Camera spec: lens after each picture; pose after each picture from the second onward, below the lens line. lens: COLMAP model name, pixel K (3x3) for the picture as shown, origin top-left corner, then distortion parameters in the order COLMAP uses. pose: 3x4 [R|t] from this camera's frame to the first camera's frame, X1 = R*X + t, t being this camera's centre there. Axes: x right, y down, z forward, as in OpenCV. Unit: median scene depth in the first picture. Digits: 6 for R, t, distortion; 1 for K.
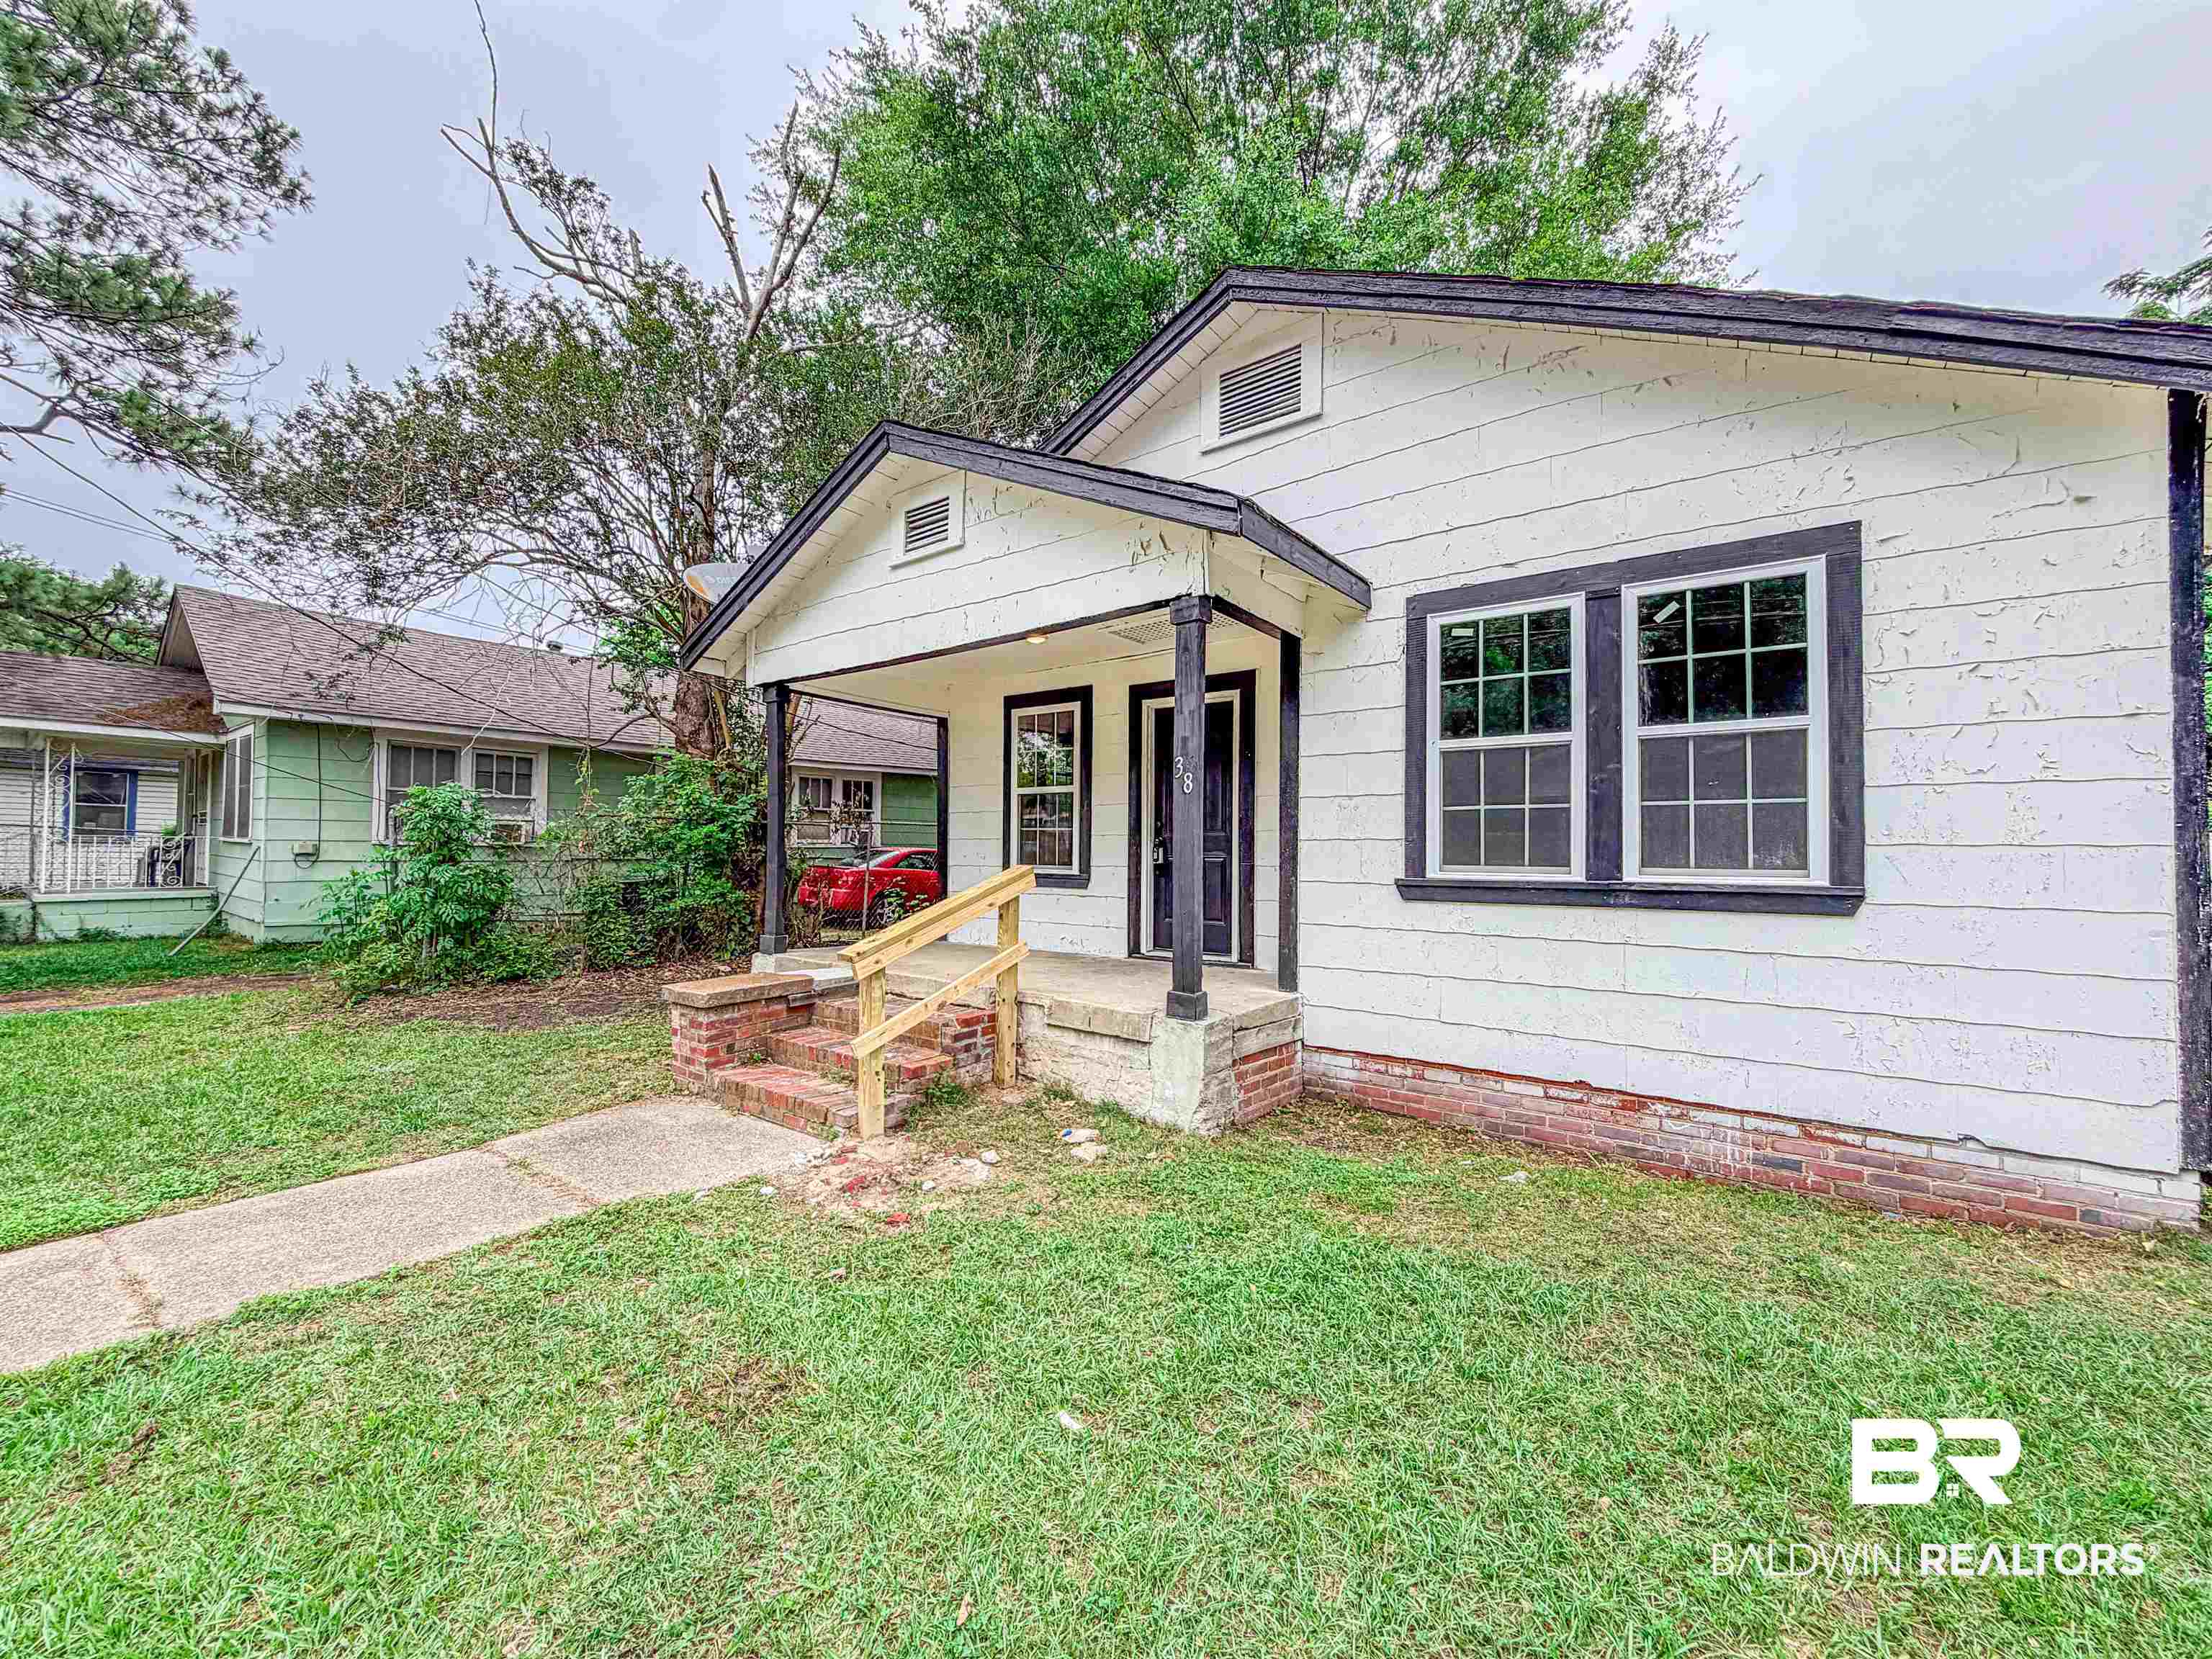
lens RADIAL K [[882.9, 0, 1100.1], [0, 882.9, 830.8], [0, 0, 1]] dist [0.000599, 0.000240]
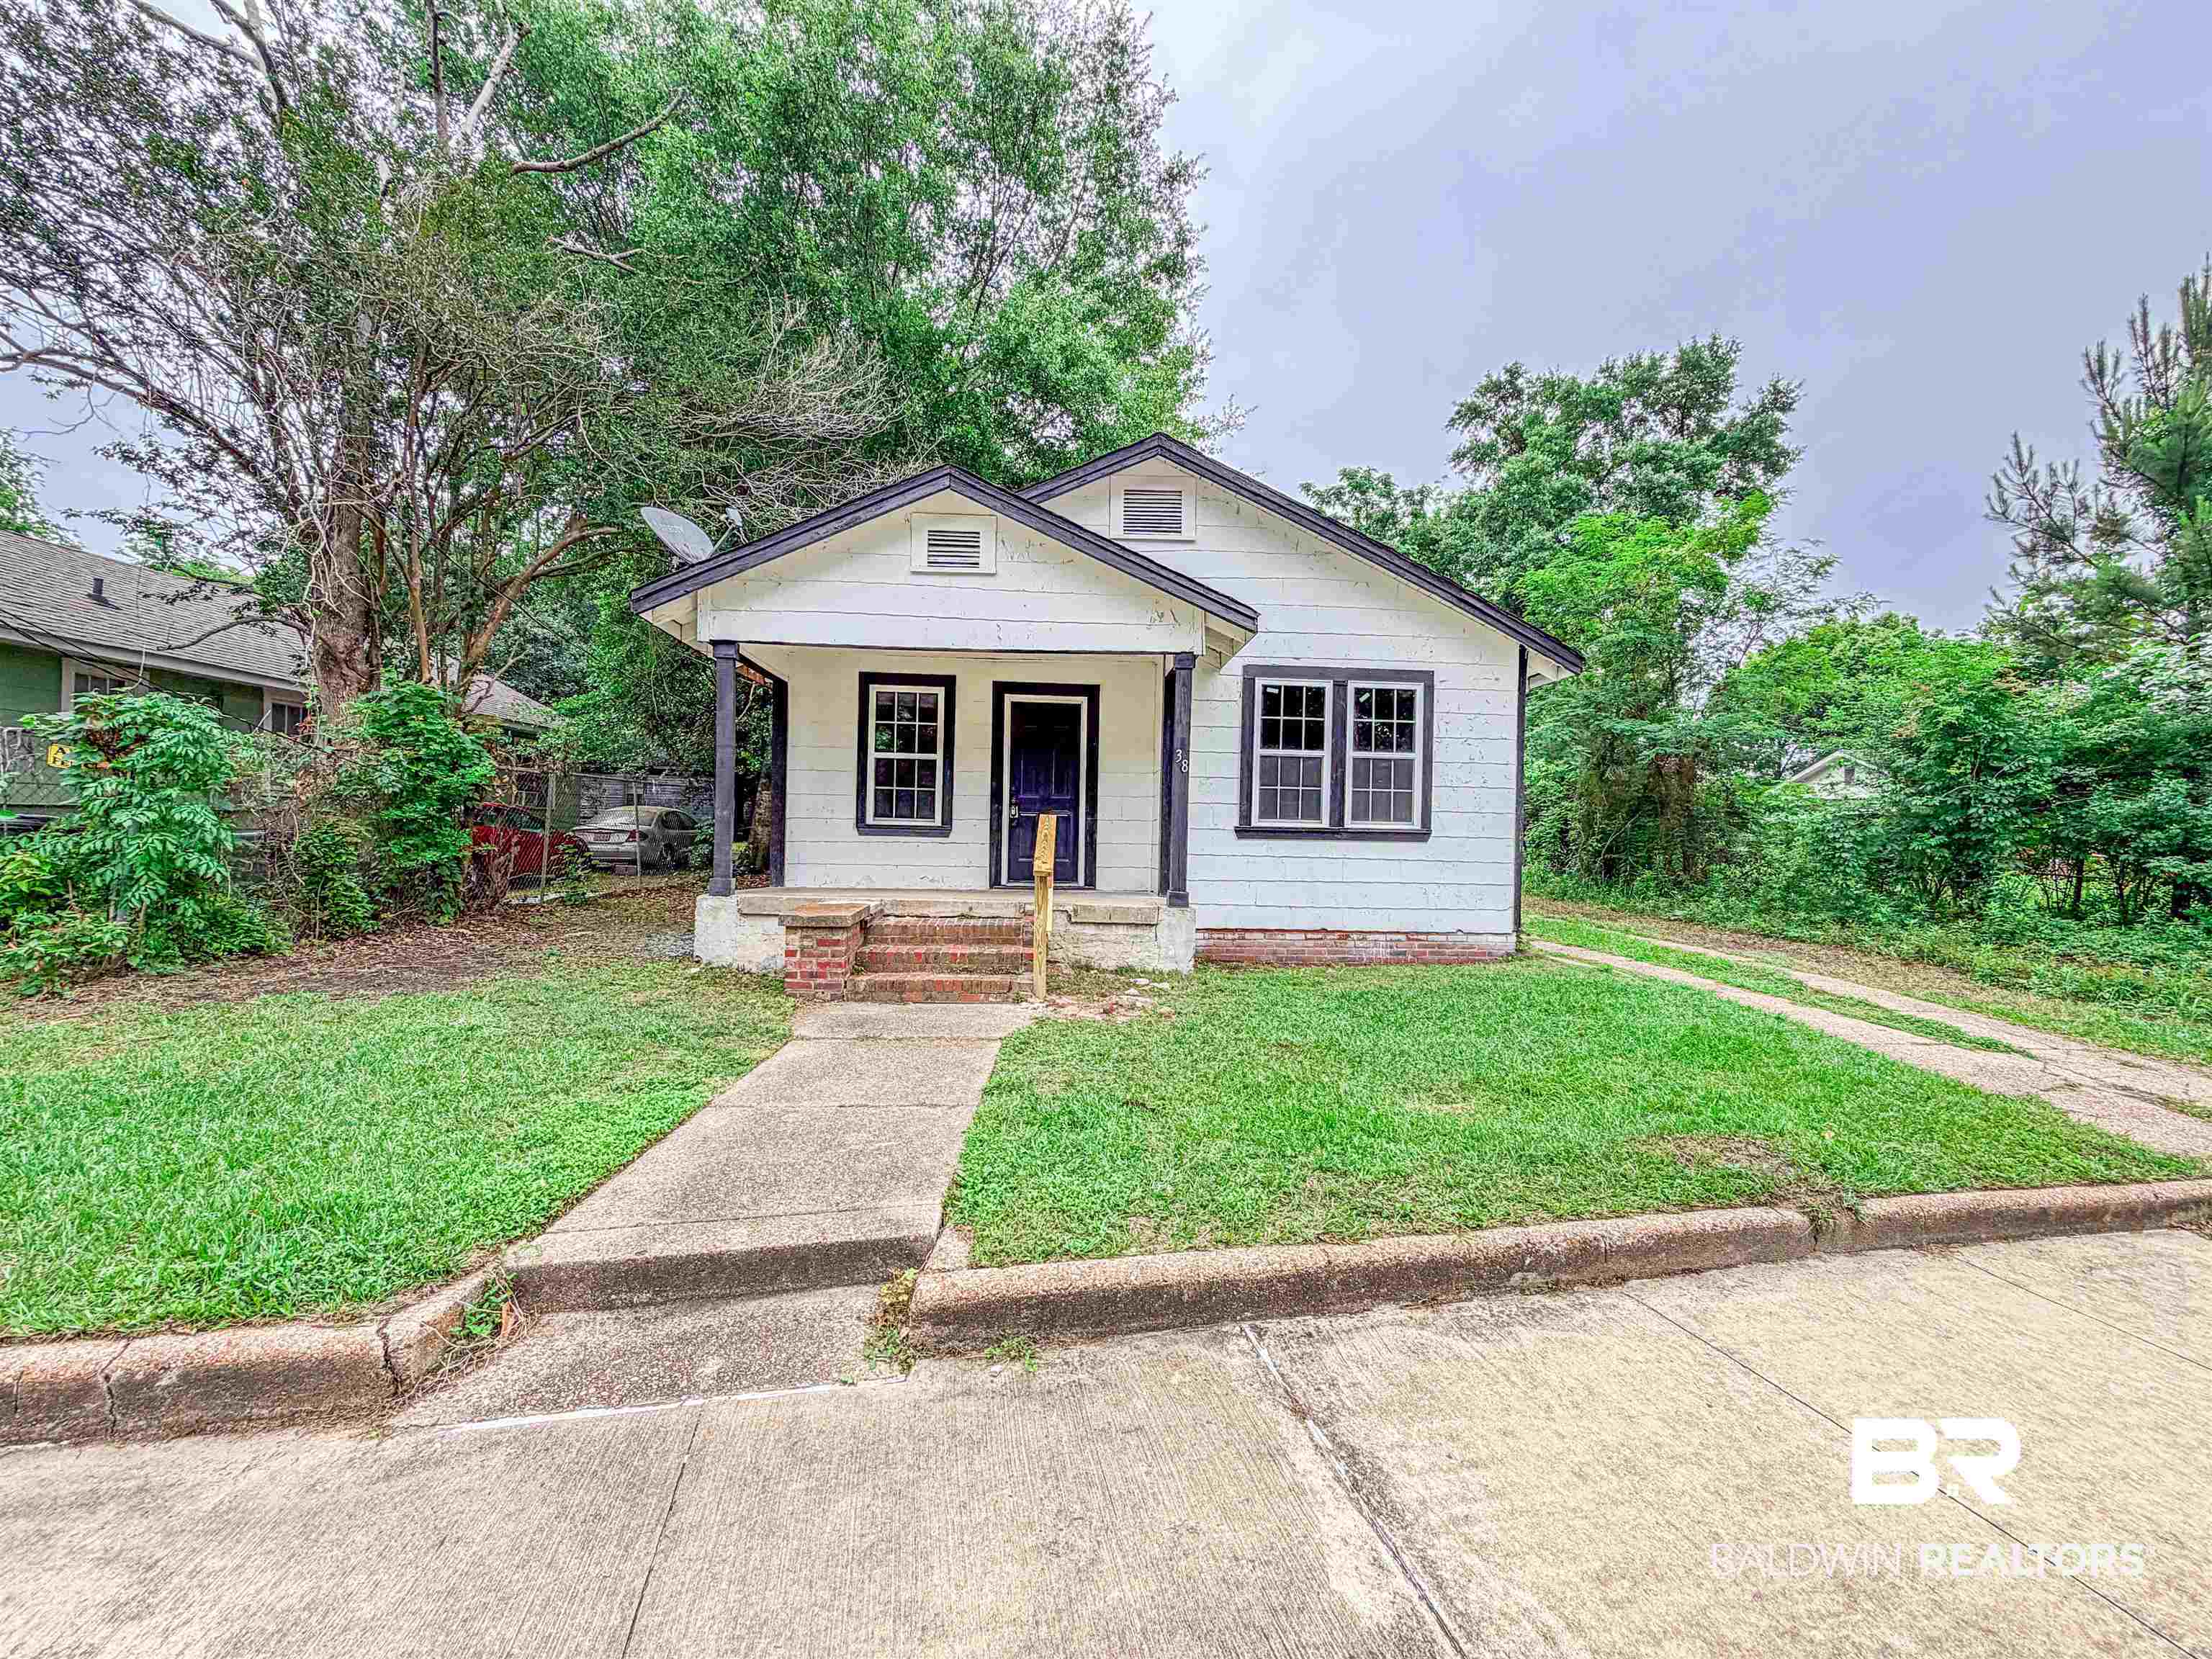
lens RADIAL K [[882.9, 0, 1100.1], [0, 882.9, 830.8], [0, 0, 1]] dist [0.000599, 0.000240]
pose [[0.753825, 0.008444, 0.657021, -1.057096], [-0.030907, 0.999266, 0.022619, 0.033523], [-0.656348, -0.037357, 0.753533, -0.145195]]
